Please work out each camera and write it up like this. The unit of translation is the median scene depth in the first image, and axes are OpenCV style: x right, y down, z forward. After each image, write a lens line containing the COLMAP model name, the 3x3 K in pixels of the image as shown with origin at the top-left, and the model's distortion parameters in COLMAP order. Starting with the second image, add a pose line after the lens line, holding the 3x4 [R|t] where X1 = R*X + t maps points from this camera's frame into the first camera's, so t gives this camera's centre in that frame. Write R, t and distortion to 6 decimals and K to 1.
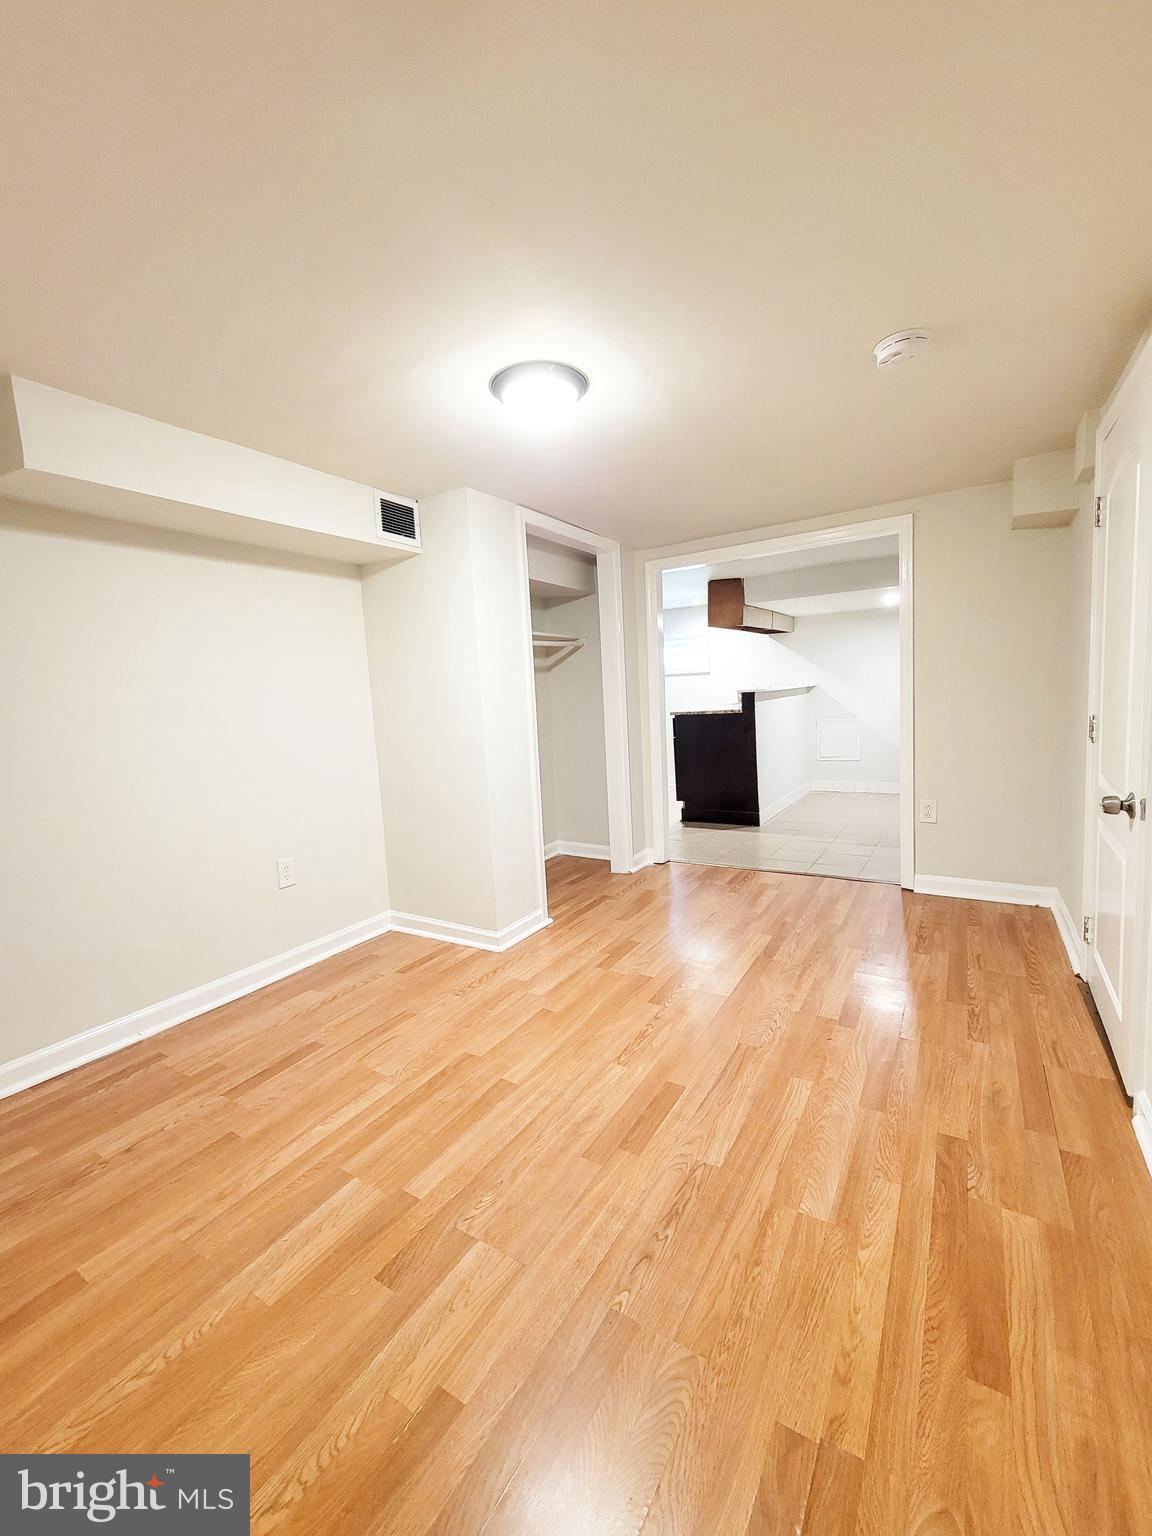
lens RADIAL K [[630.9, 0, 580.1], [0, 630.9, 762.8], [0, 0, 1]] dist [-0.003952, 0.001689]
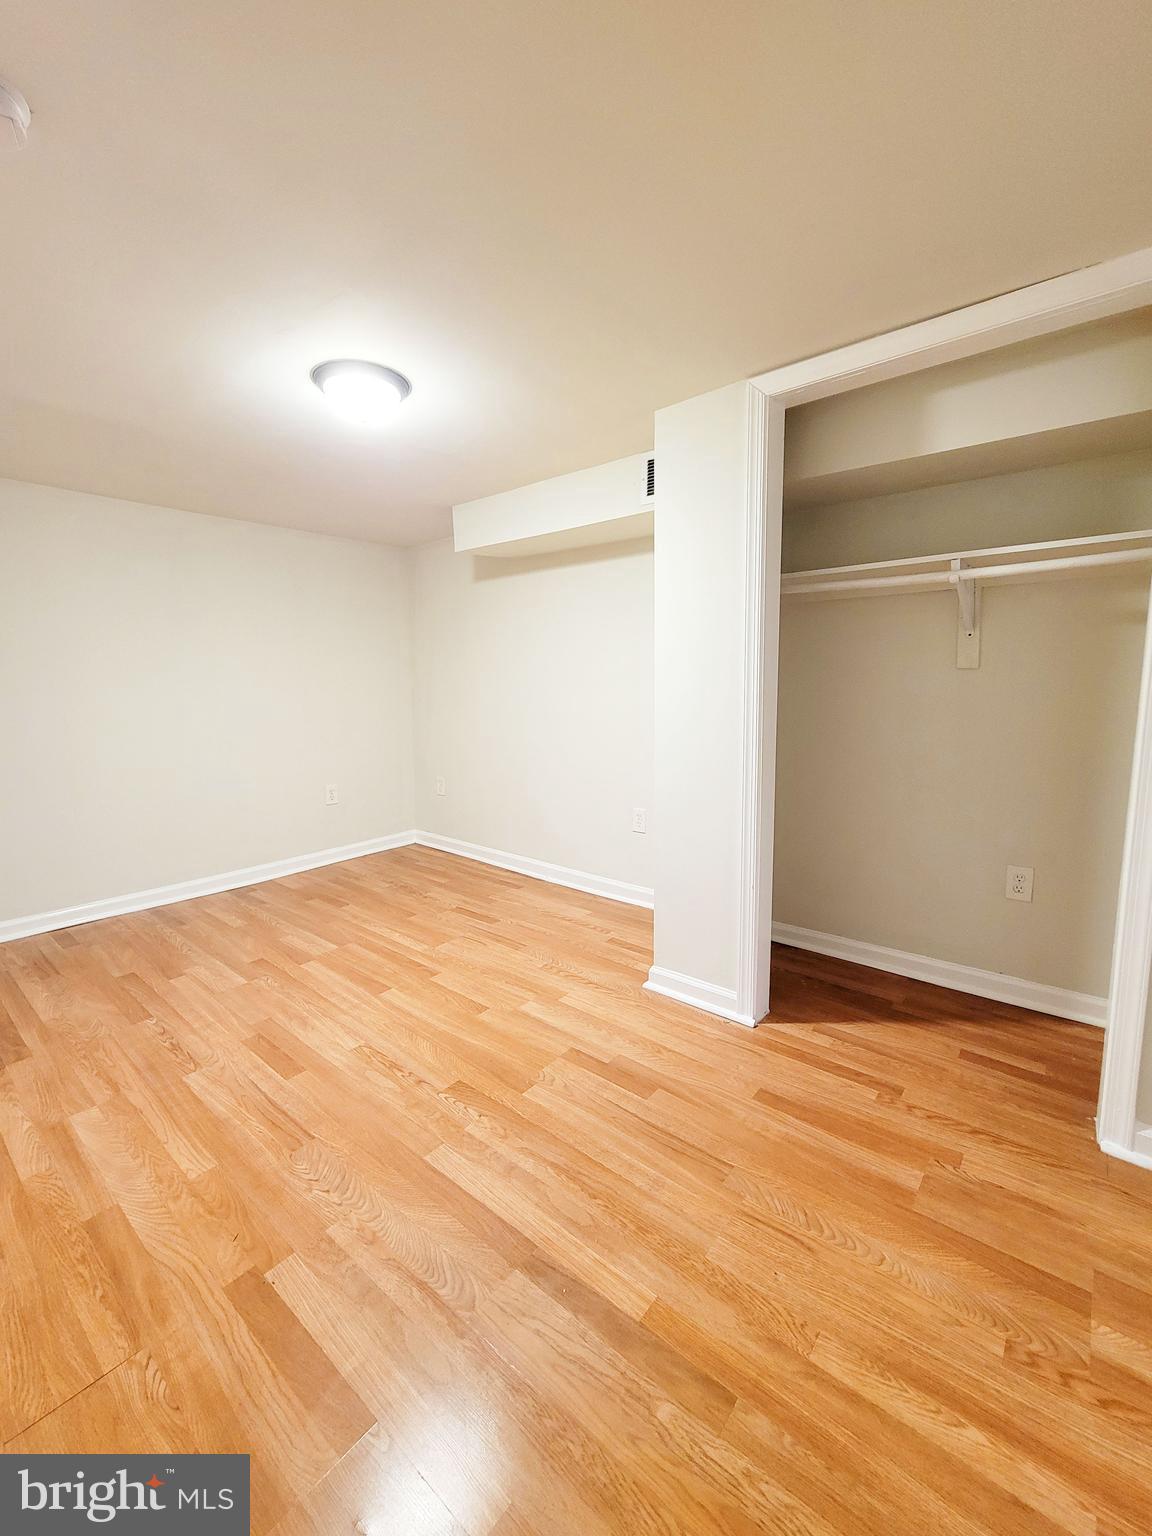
lens RADIAL K [[630.9, 0, 586.2], [0, 630.9, 763.8], [0, 0, 1]] dist [-0.003952, 0.001689]
pose [[-0.137440, 0.181212, -0.973793, 1.018871], [-0.094845, 0.976197, 0.195046, -0.223186], [0.985959, 0.119167, -0.116981, 1.577326]]
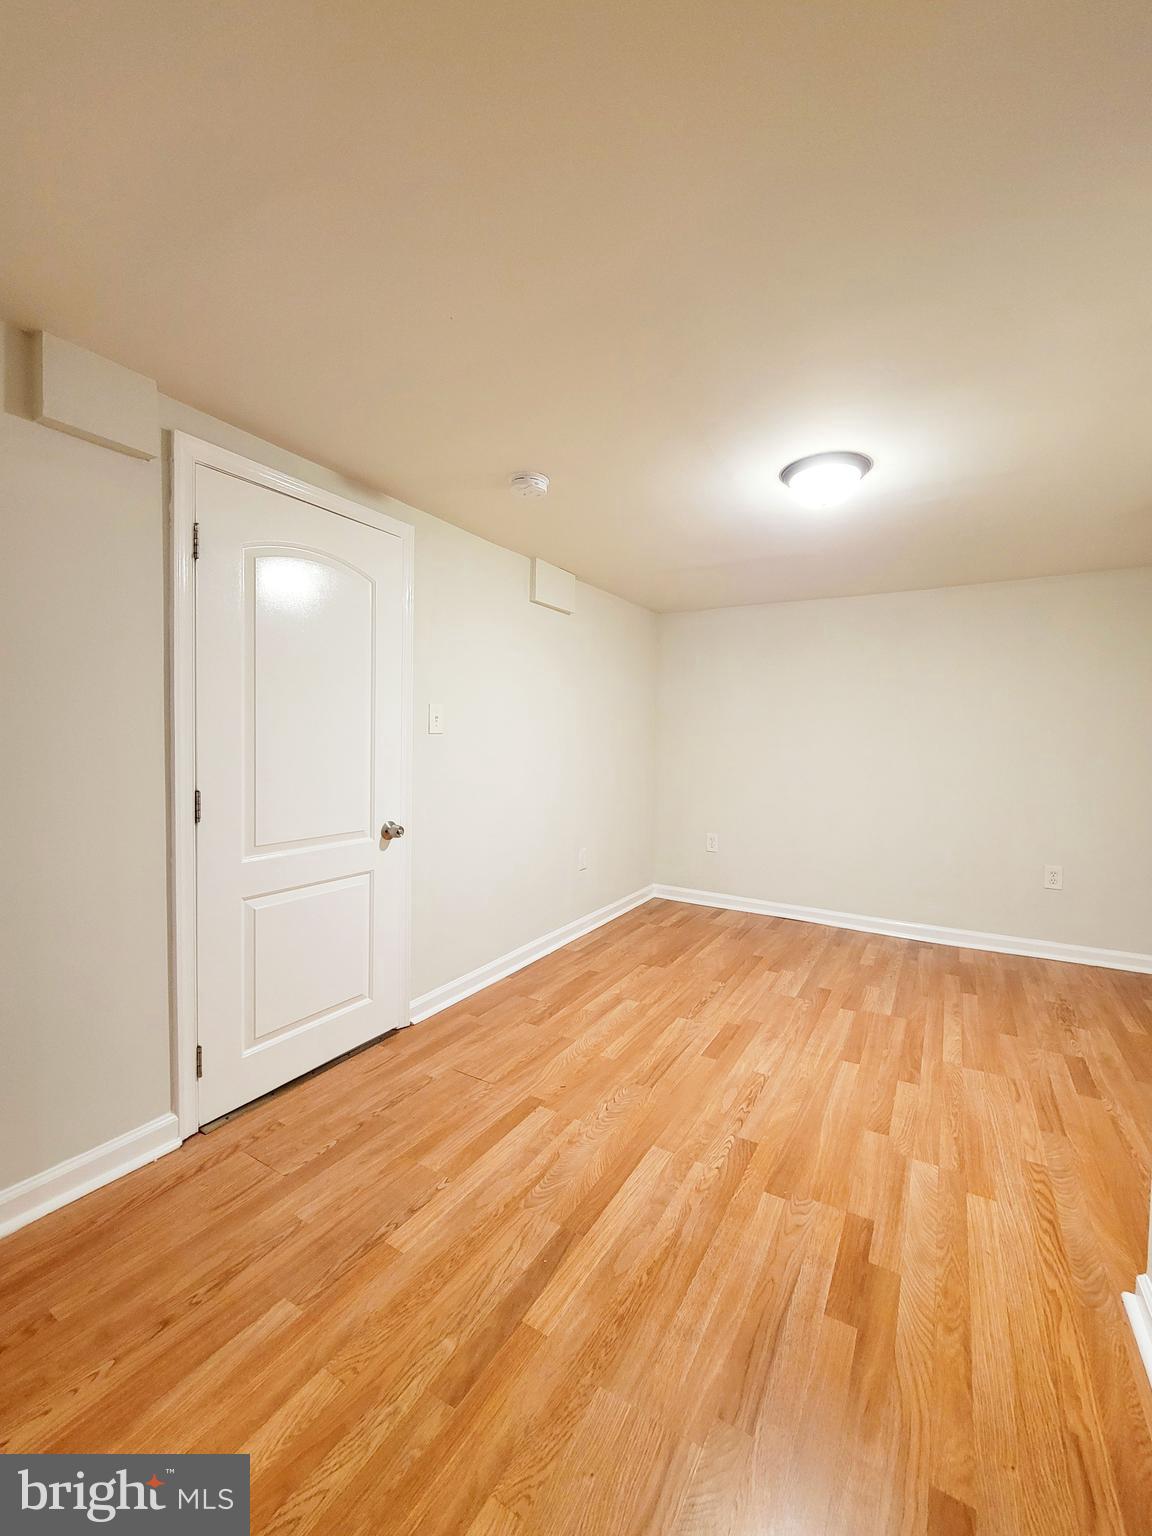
lens RADIAL K [[630.9, 0, 576.9], [0, 630.9, 765.4], [0, 0, 1]] dist [-0.003952, 0.001689]
pose [[-0.999314, 0.035595, -0.010232, 0.420198], [0.033550, 0.987034, 0.156963, -0.267425], [0.015686, 0.156512, -0.987551, 2.213513]]
